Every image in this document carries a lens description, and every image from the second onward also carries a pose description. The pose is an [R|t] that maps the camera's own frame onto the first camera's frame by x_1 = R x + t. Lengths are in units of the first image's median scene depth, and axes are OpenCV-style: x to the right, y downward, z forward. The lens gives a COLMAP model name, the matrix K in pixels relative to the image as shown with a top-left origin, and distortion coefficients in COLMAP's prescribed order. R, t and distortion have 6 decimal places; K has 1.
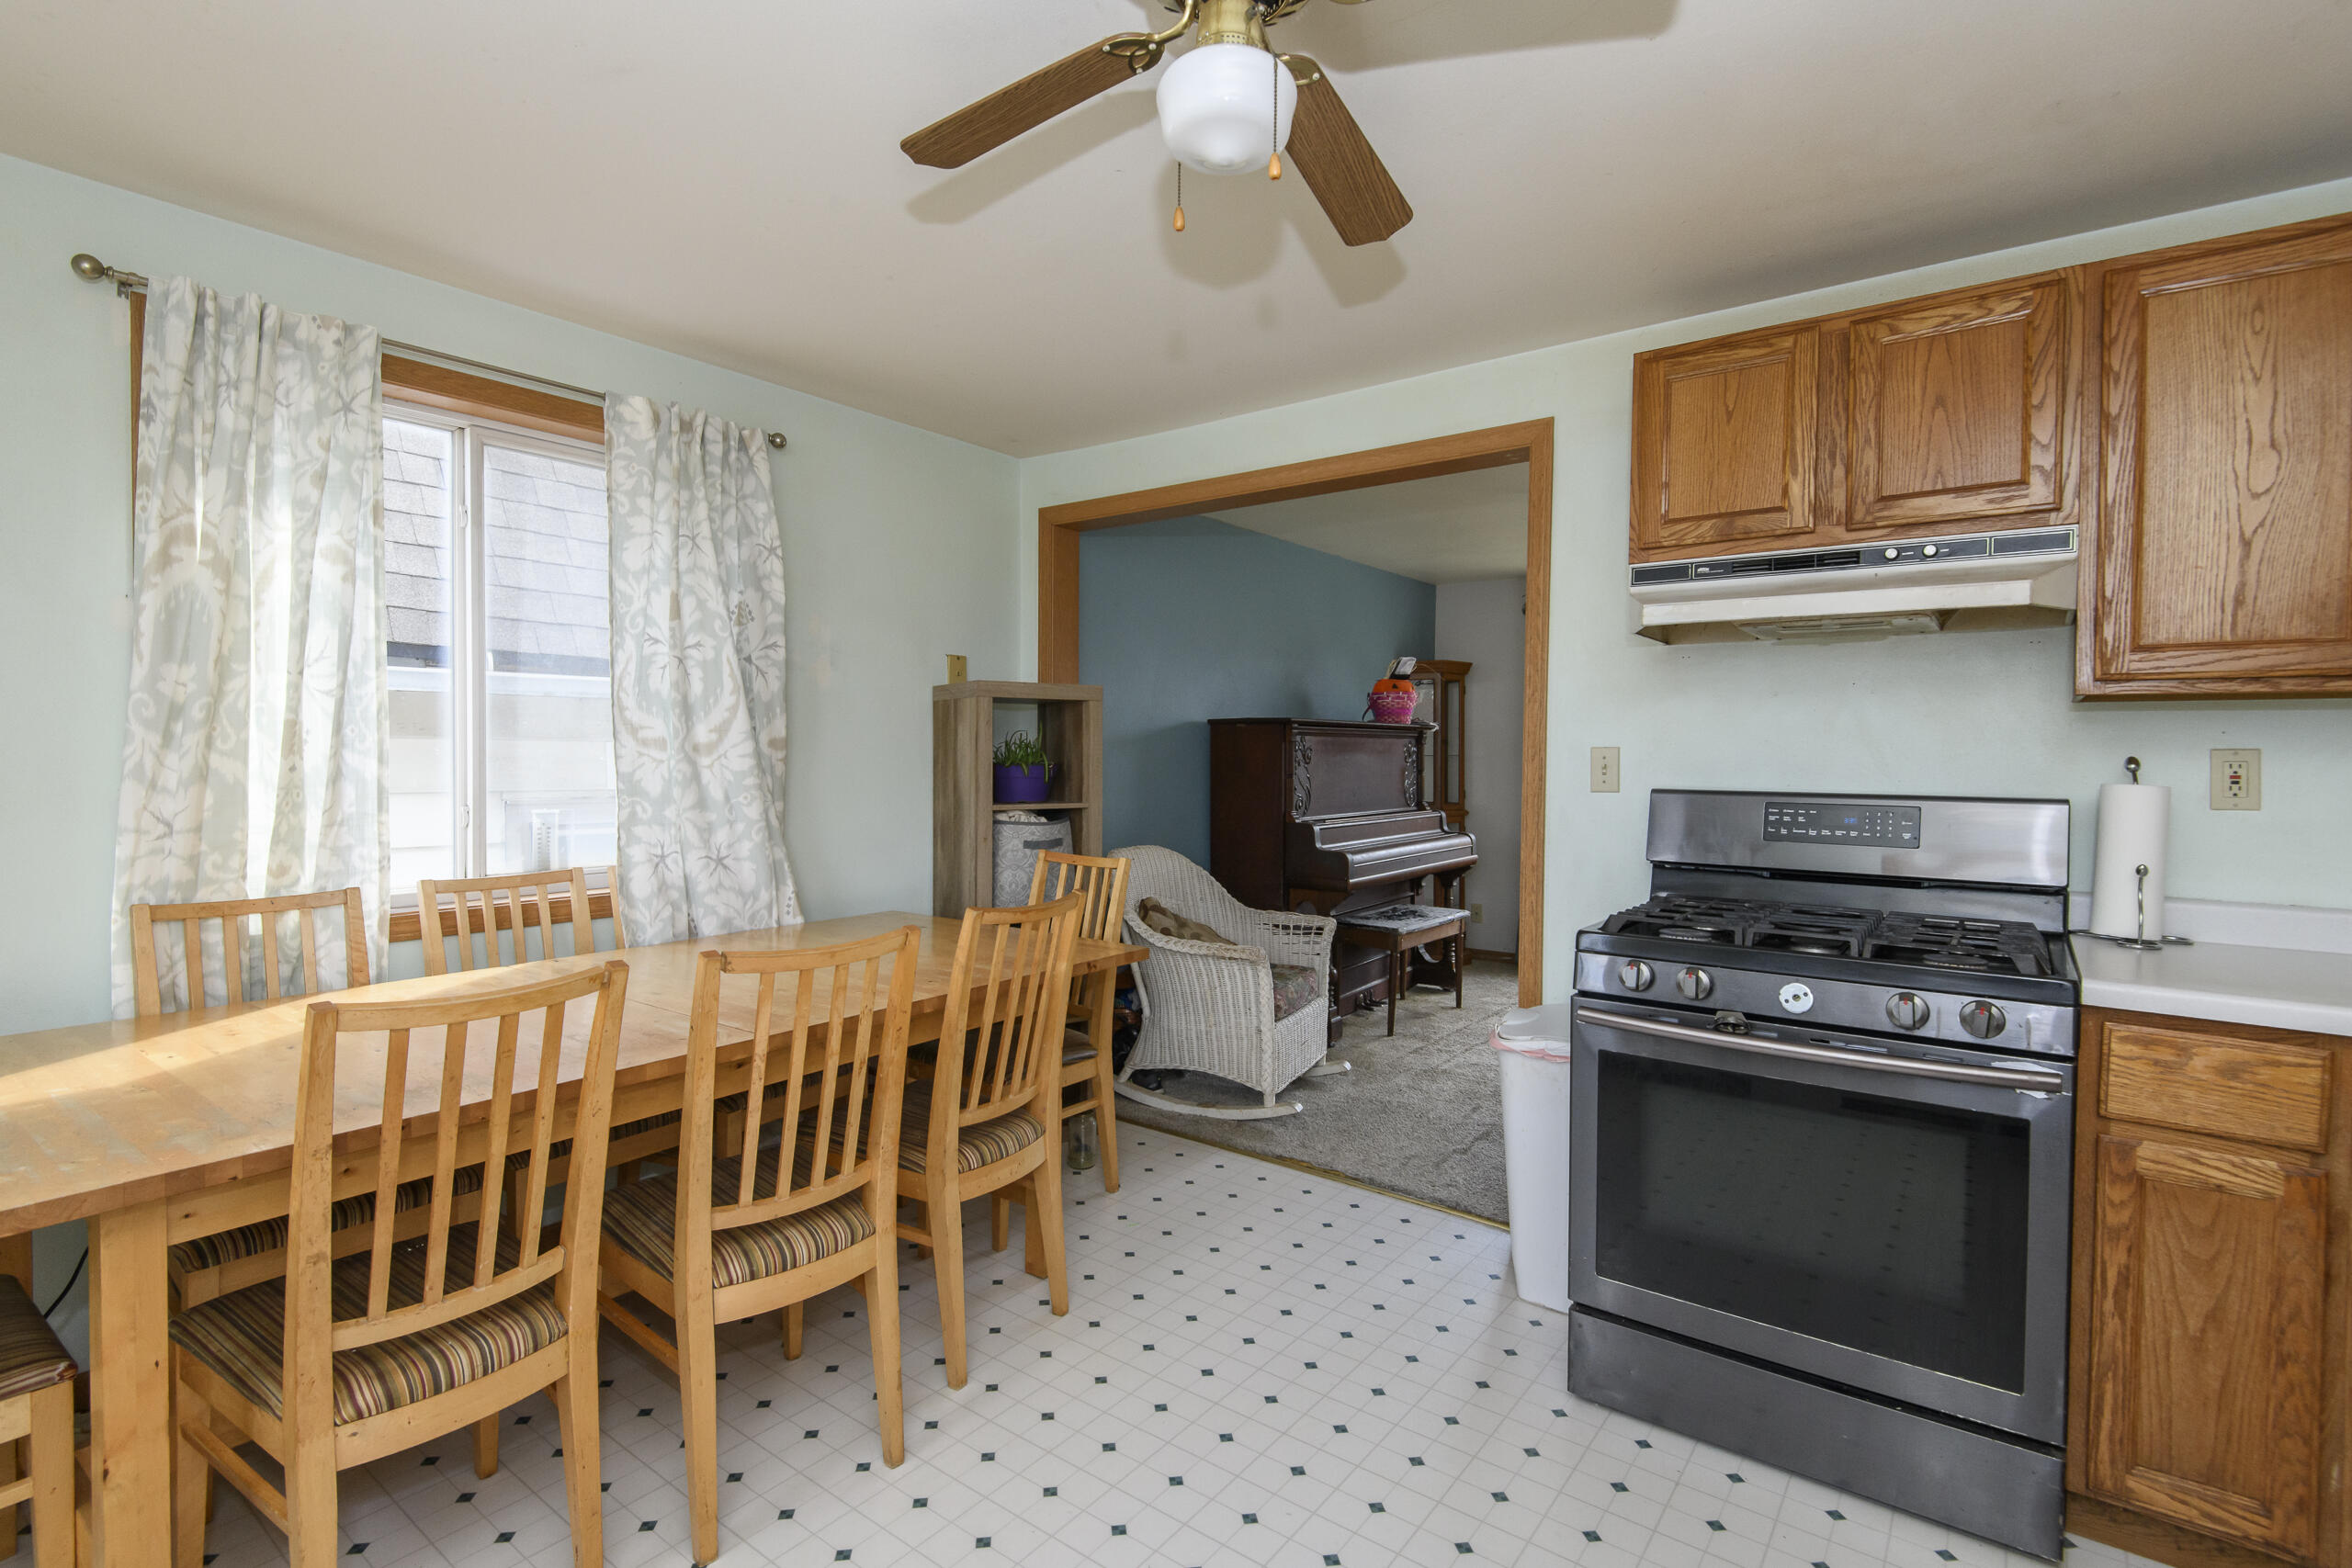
lens RADIAL K [[1083.4, 0, 1162.3], [0, 1083.4, 783.9], [0, 0, 1]] dist [0.012020, -0.005323]
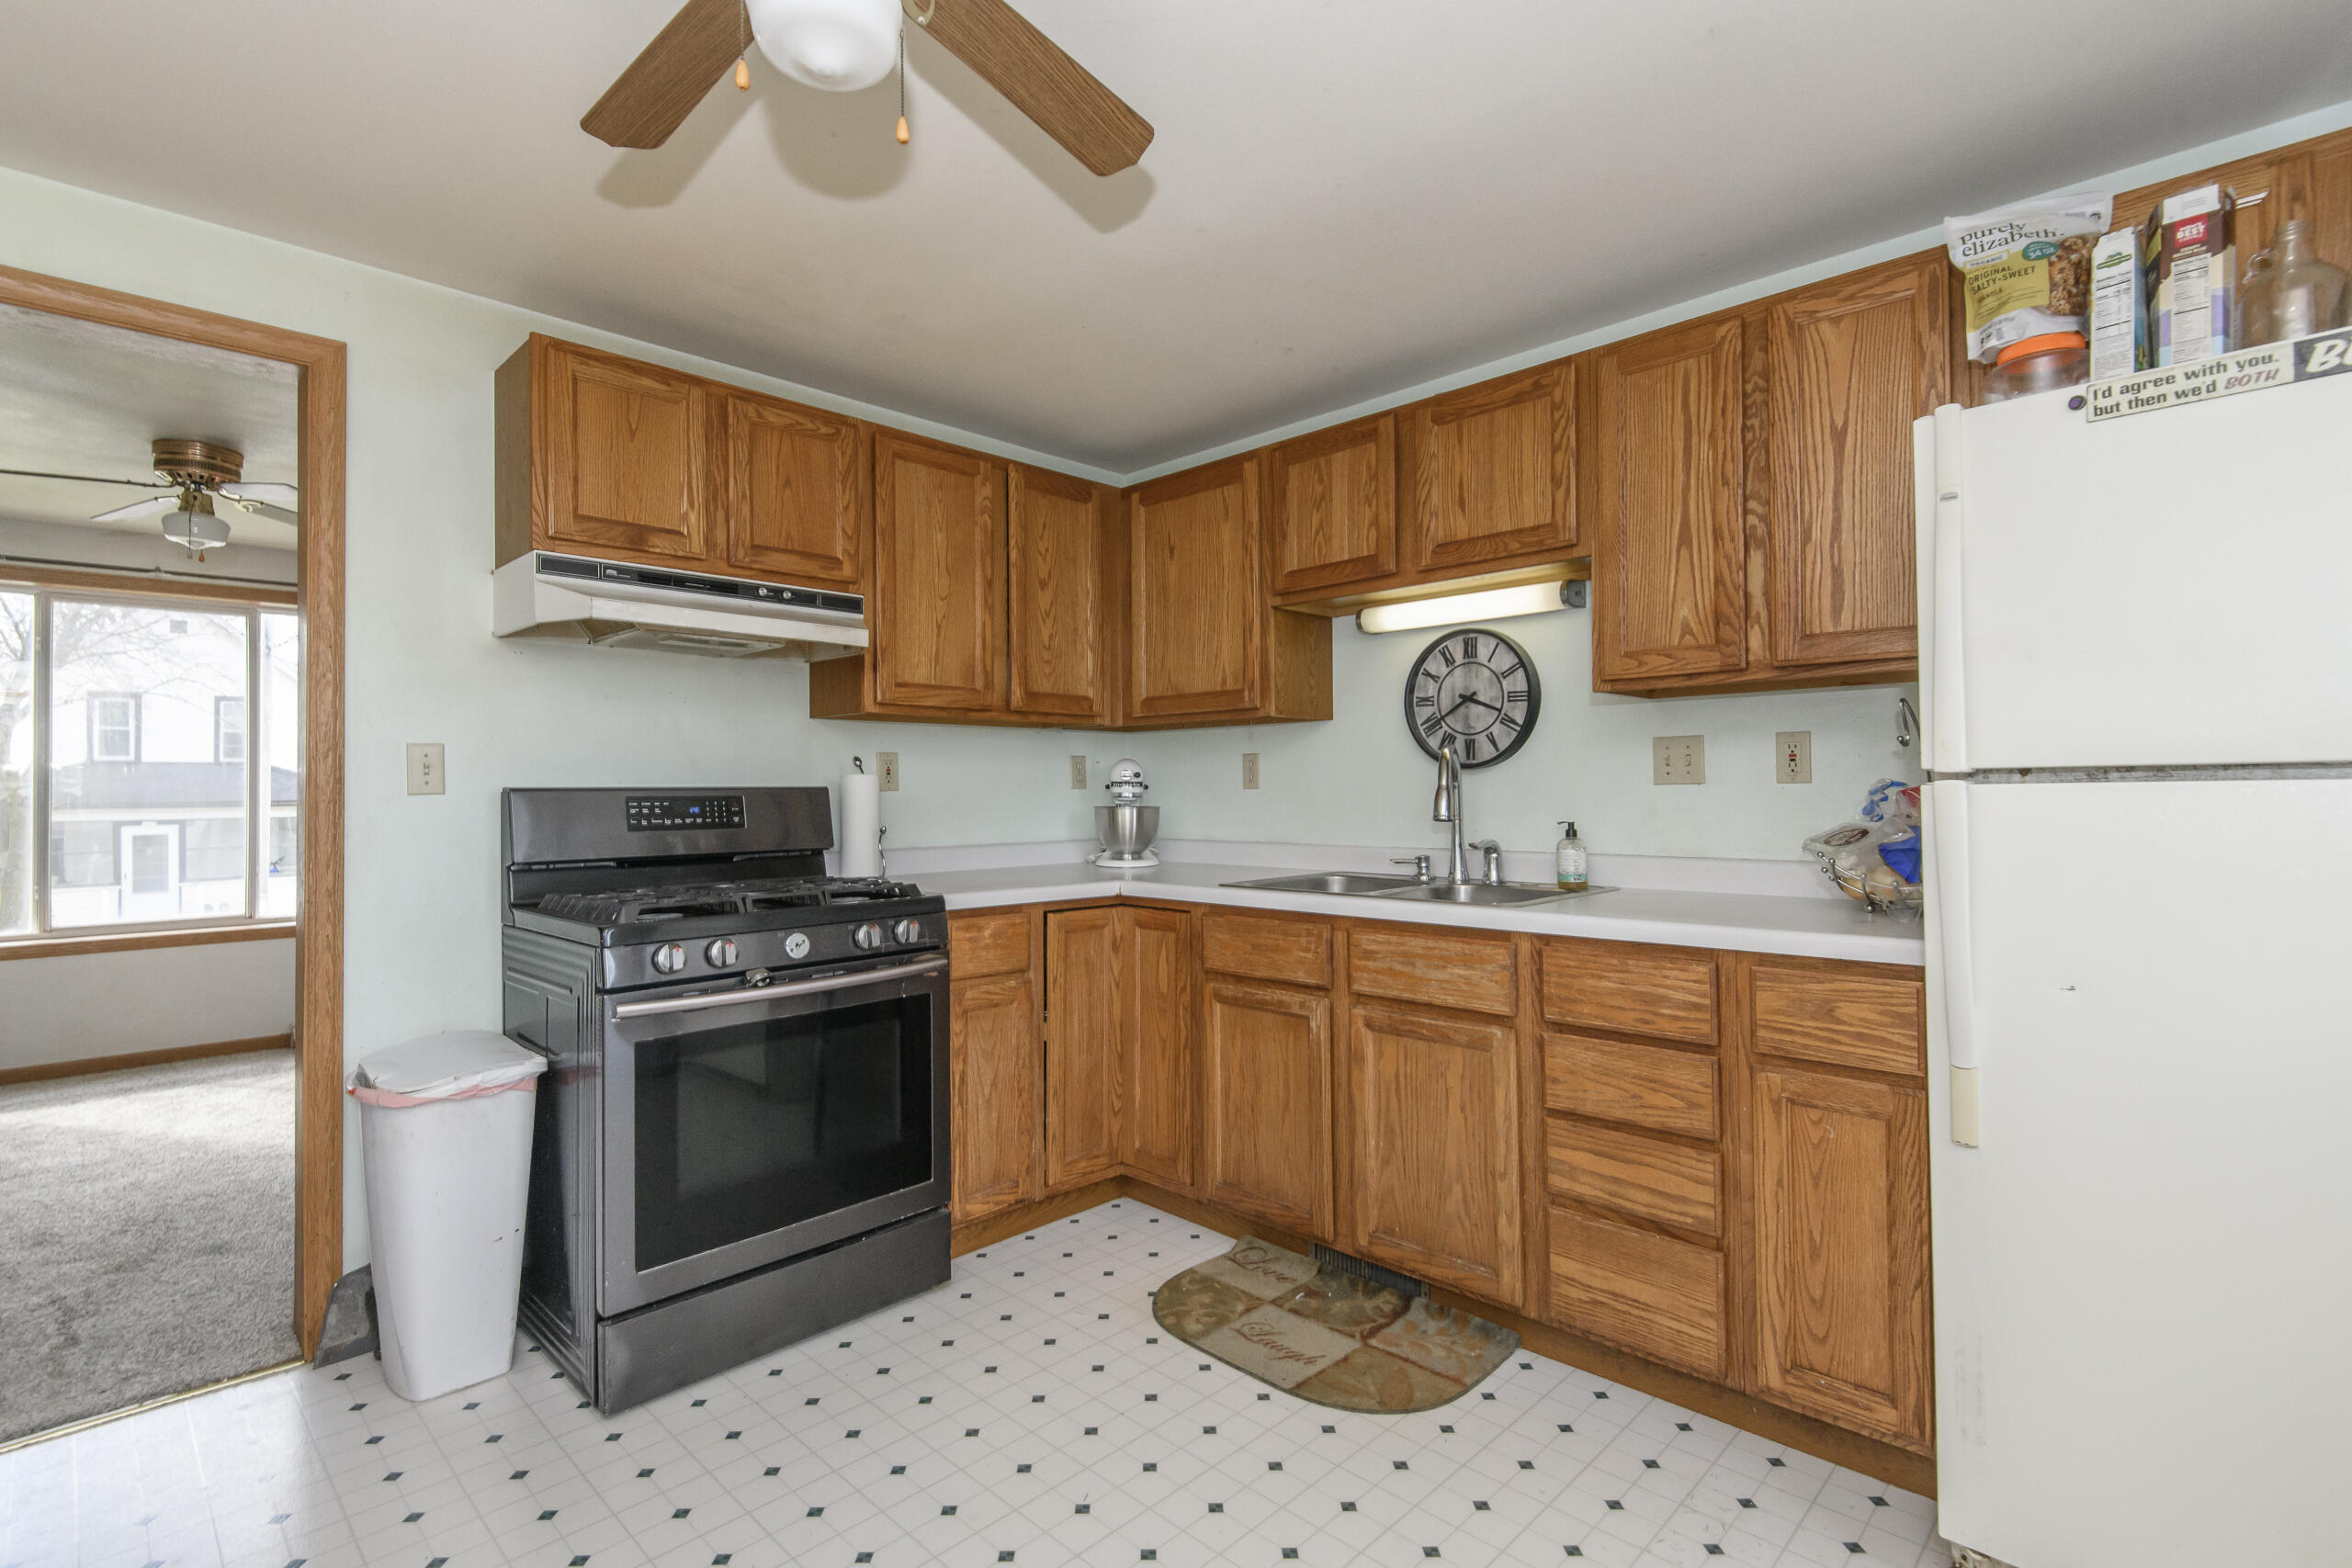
lens RADIAL K [[1083.4, 0, 1166.9], [0, 1083.4, 781.0], [0, 0, 1]] dist [0.012020, -0.005323]
pose [[0.132947, -0.003949, 0.991115, -0.371970], [0.034434, 0.999407, -0.000637, 0.017171], [-0.990525, 0.034213, 0.133004, 0.275411]]
